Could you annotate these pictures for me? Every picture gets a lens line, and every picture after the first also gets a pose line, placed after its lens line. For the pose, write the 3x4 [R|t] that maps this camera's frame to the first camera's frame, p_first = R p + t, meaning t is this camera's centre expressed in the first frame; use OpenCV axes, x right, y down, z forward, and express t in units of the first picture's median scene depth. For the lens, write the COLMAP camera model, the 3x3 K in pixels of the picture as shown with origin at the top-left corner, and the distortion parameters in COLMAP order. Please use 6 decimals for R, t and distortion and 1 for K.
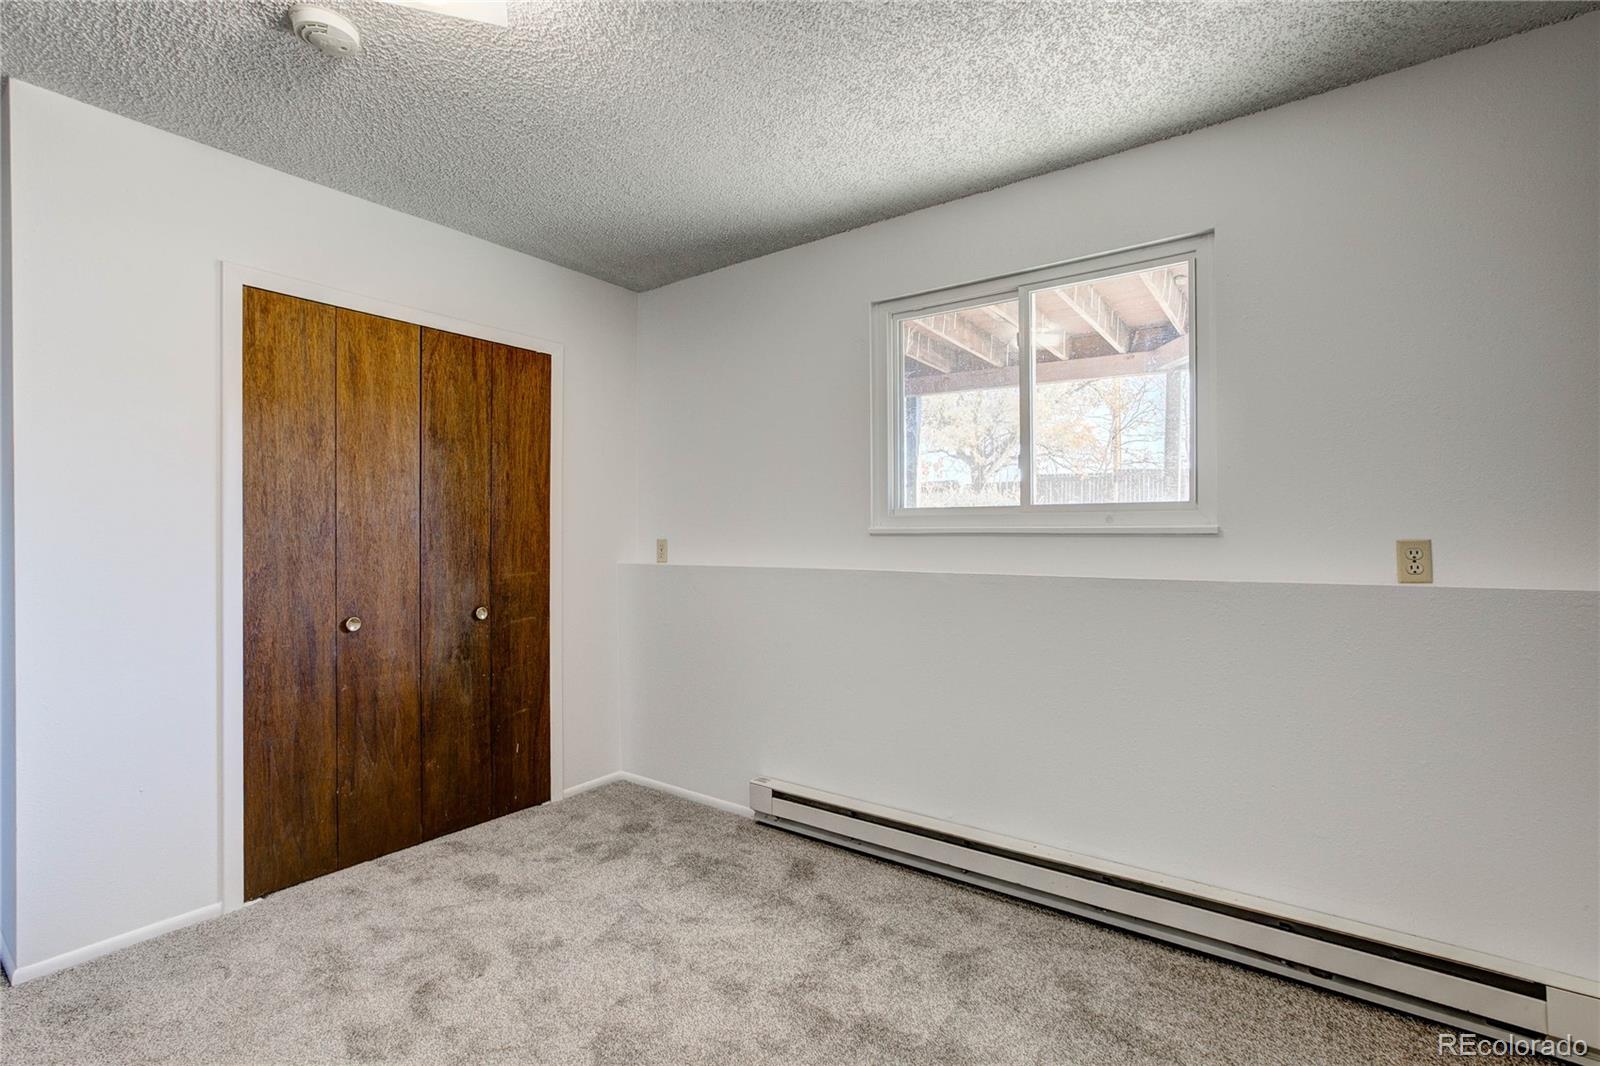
lens RADIAL K [[736.7, 0, 791.7], [0, 736.7, 541.1], [0, 0, 1]] dist [-0.022570, 0.006312]
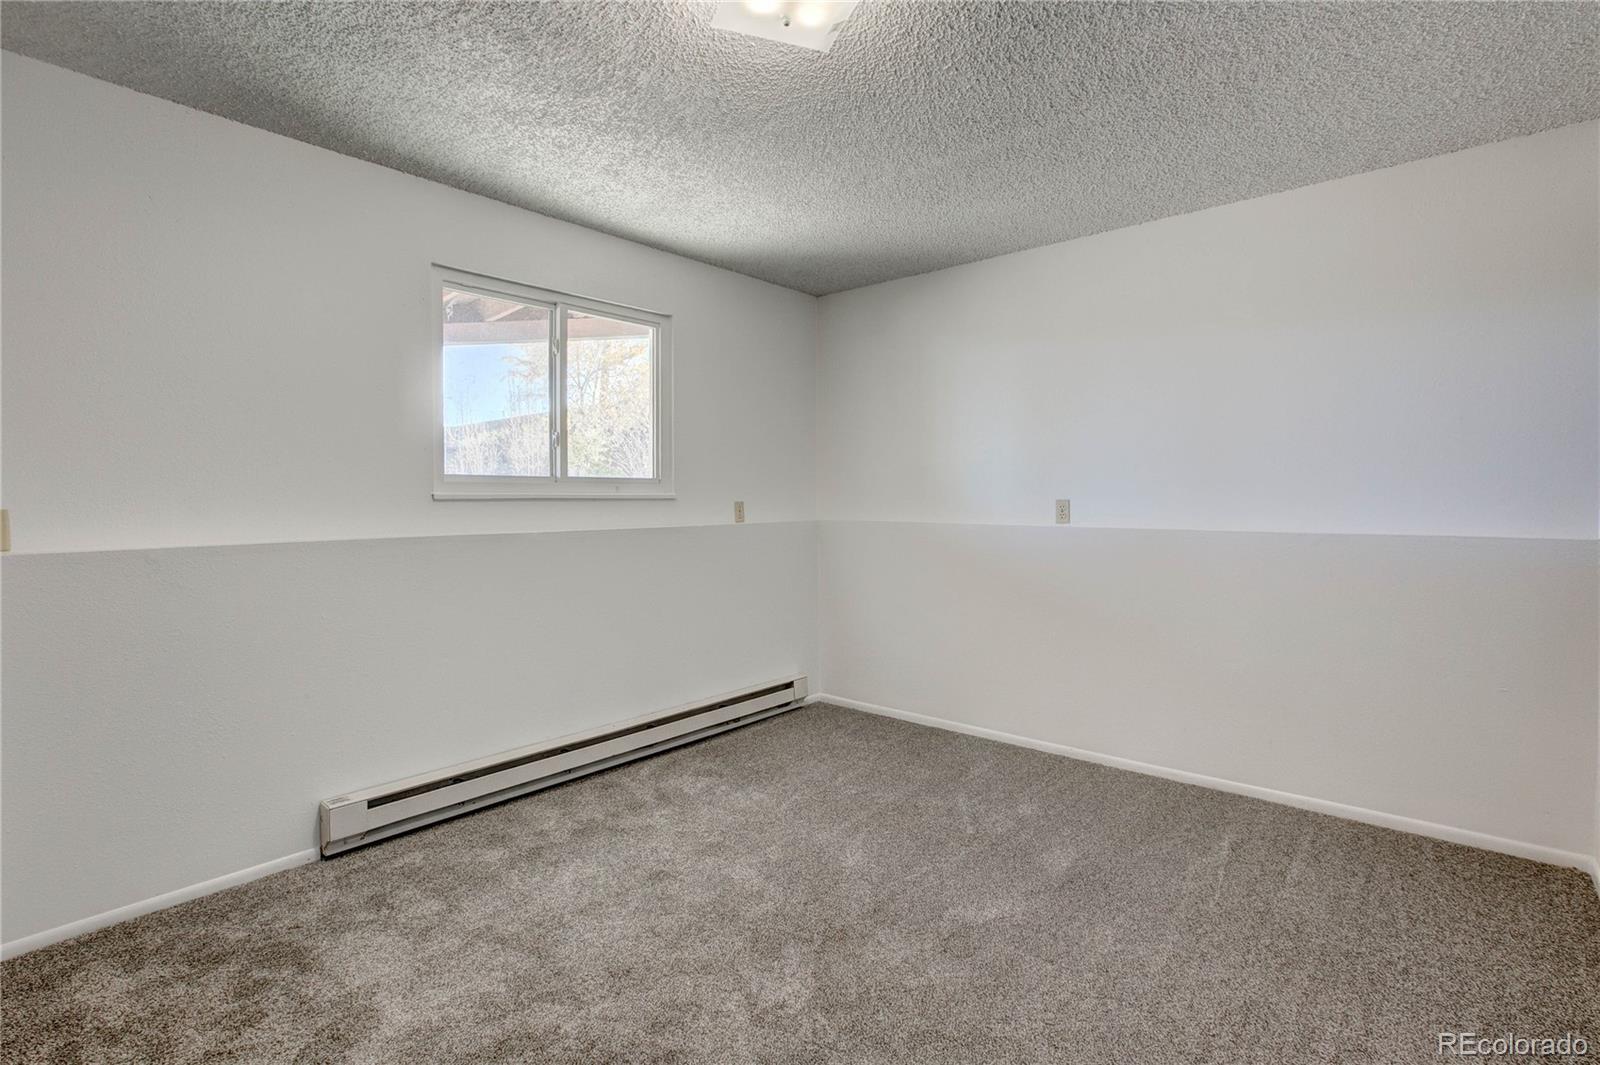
lens RADIAL K [[736.7, 0, 793.0], [0, 736.7, 523.8], [0, 0, 1]] dist [-0.022570, 0.006312]
pose [[0.085551, -0.035716, 0.995693, -0.977057], [0.007272, 0.999353, 0.035223, -0.009903], [-0.996307, 0.004227, 0.085755, 0.524485]]
